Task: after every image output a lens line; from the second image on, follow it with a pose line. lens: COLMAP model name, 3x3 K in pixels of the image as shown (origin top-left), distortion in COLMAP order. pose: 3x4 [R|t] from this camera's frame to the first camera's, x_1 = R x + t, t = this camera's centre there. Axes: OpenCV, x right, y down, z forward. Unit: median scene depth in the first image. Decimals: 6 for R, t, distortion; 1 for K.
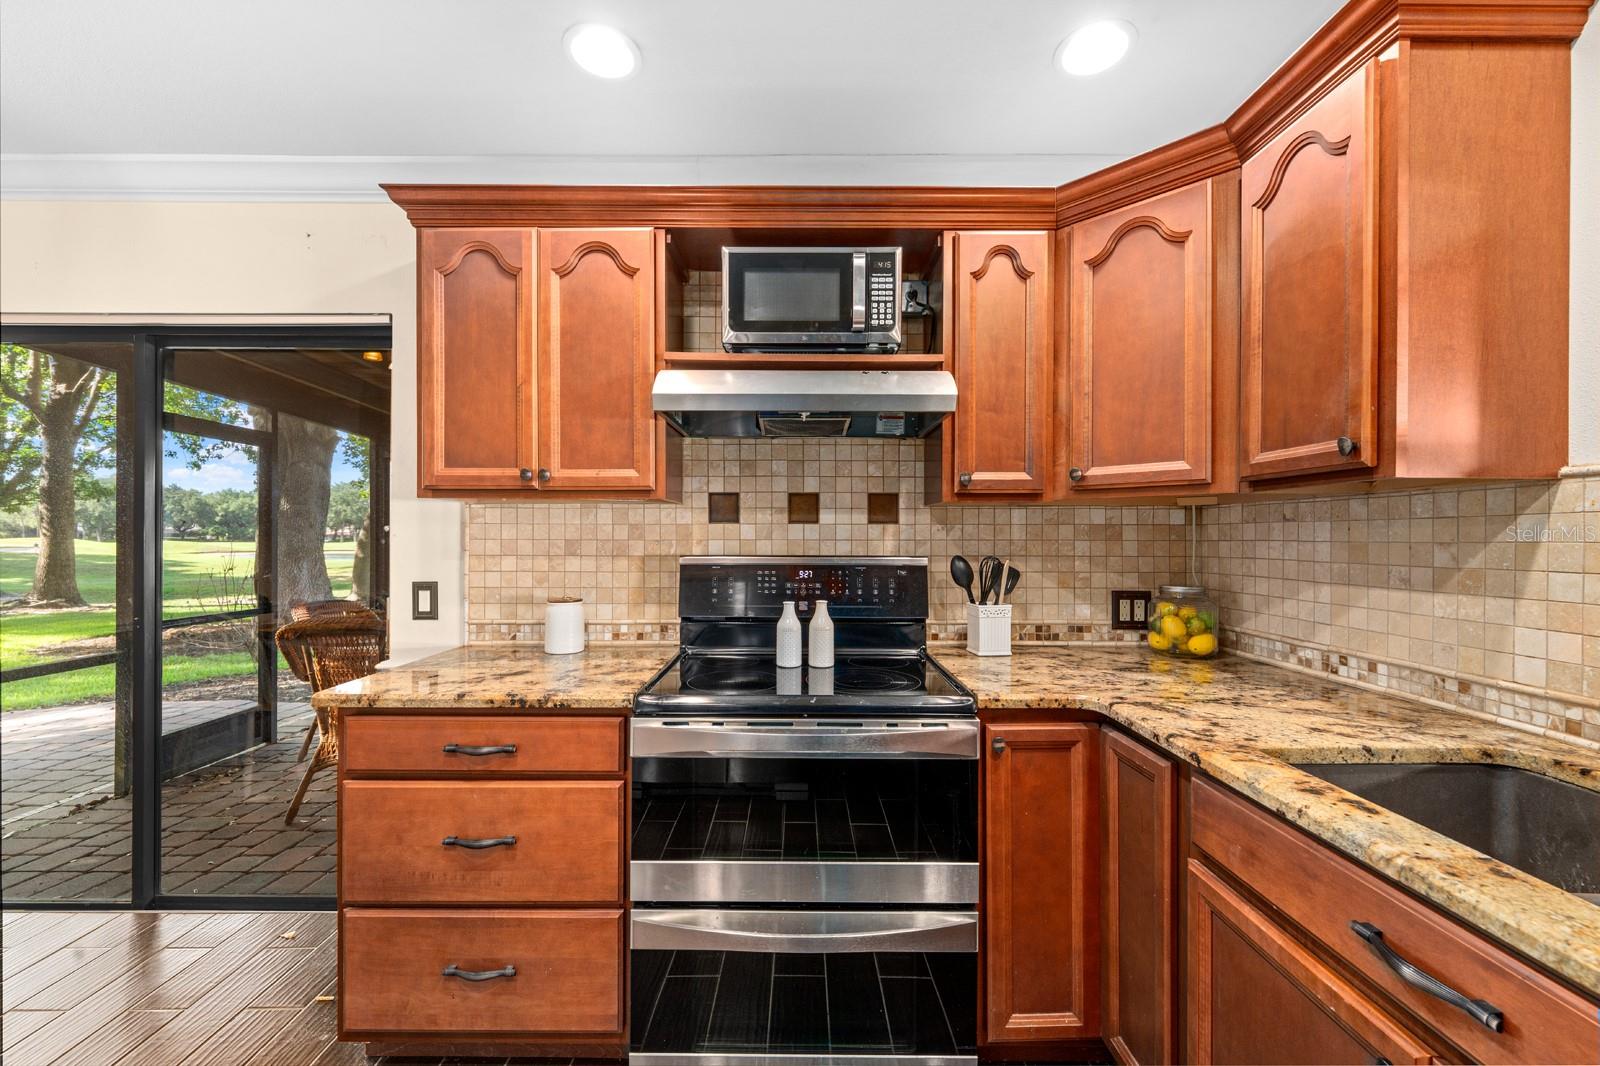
lens RADIAL K [[647.8, 0, 799.7], [0, 647.8, 533.9], [0, 0, 1]] dist [0.000566, -0.000775]
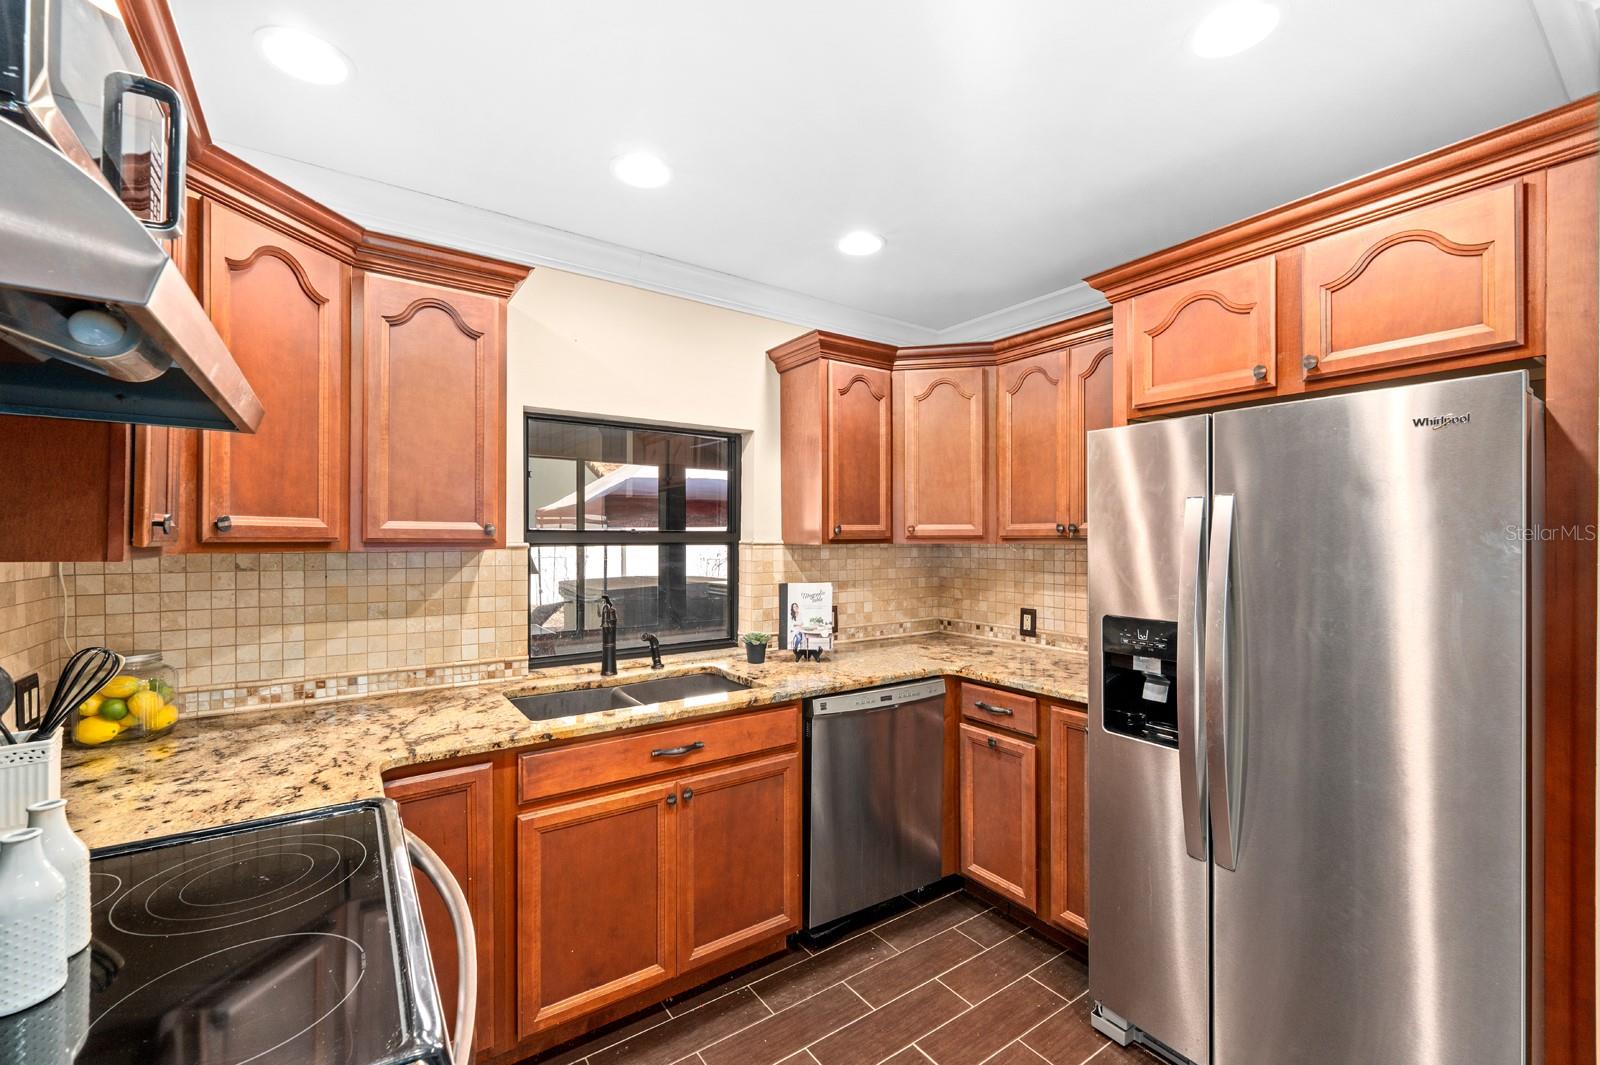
lens RADIAL K [[646.9, 0, 799.9], [0, 646.9, 536.2], [0, 0, 1]] dist [-0.000256, -0.001022]
pose [[-0.574288, -0.000326, 0.818653, -0.656259], [-0.009184, 0.999940, -0.006045, -0.082456], [-0.818602, -0.010990, -0.574256, 0.928283]]
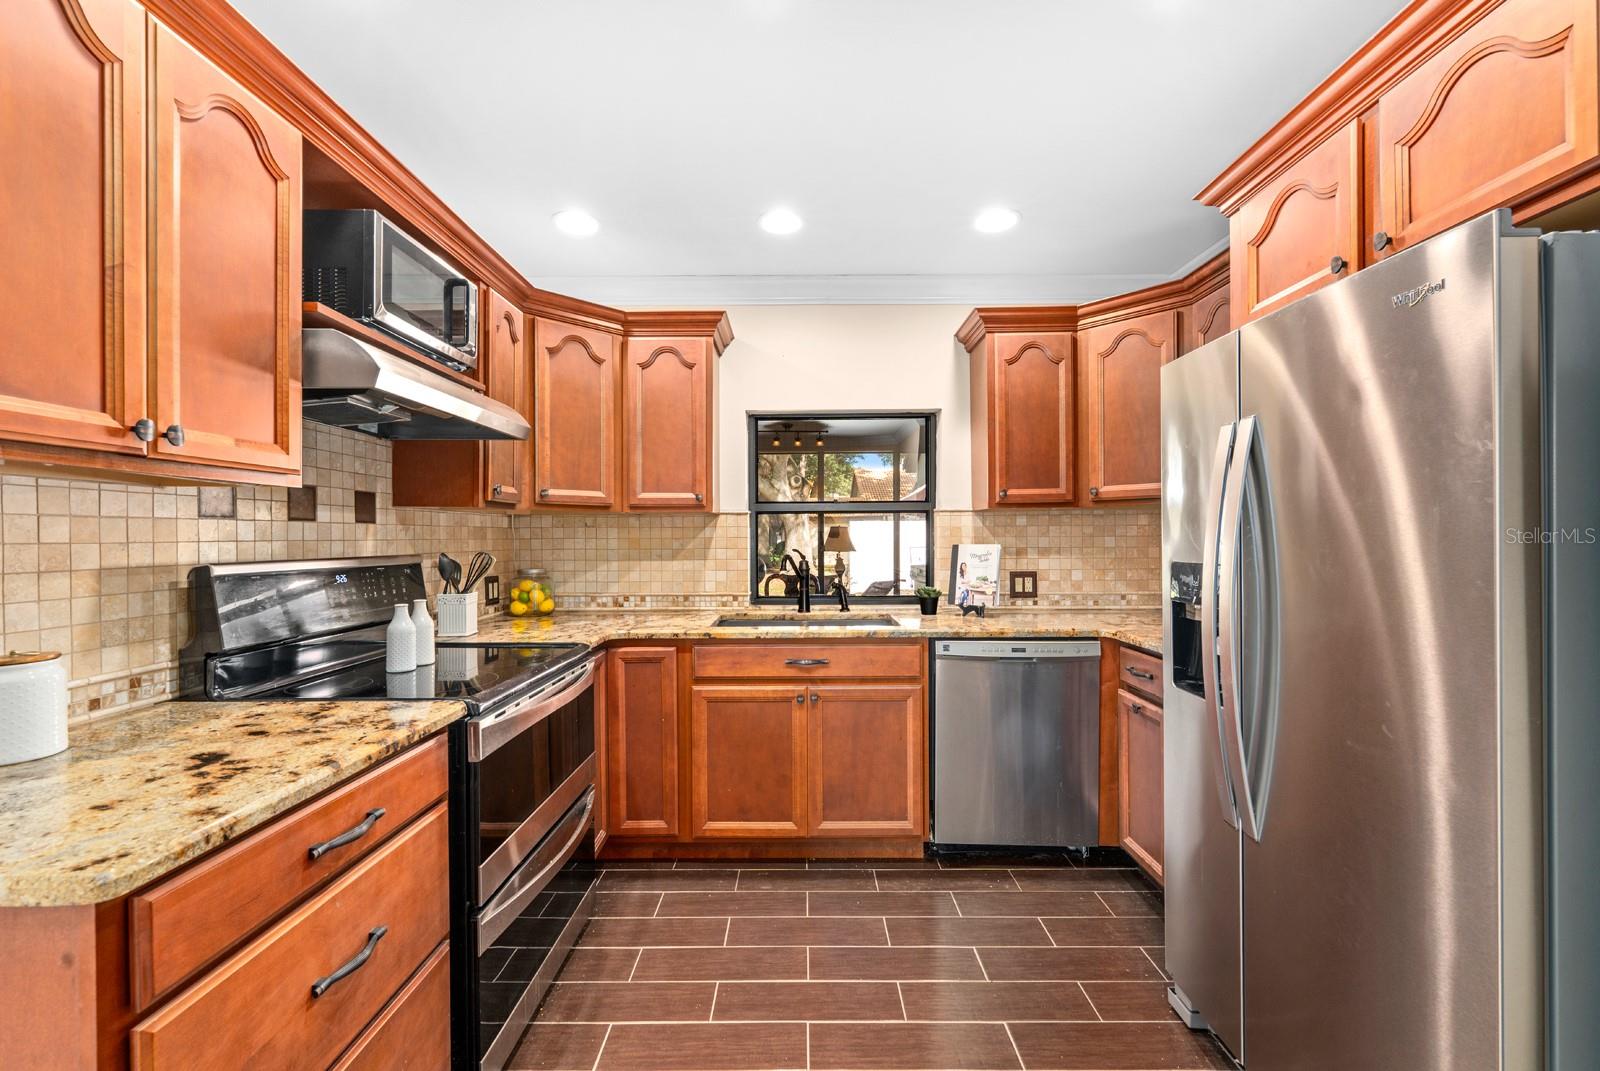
lens RADIAL K [[647.8, 0, 810.7], [0, 647.8, 535.7], [0, 0, 1]] dist [0.000566, -0.000775]
pose [[-0.007632, -0.000979, 0.999970, -1.084227], [-0.002291, 0.999997, 0.000961, 0.000884], [-0.999968, -0.002284, -0.007634, 0.440796]]
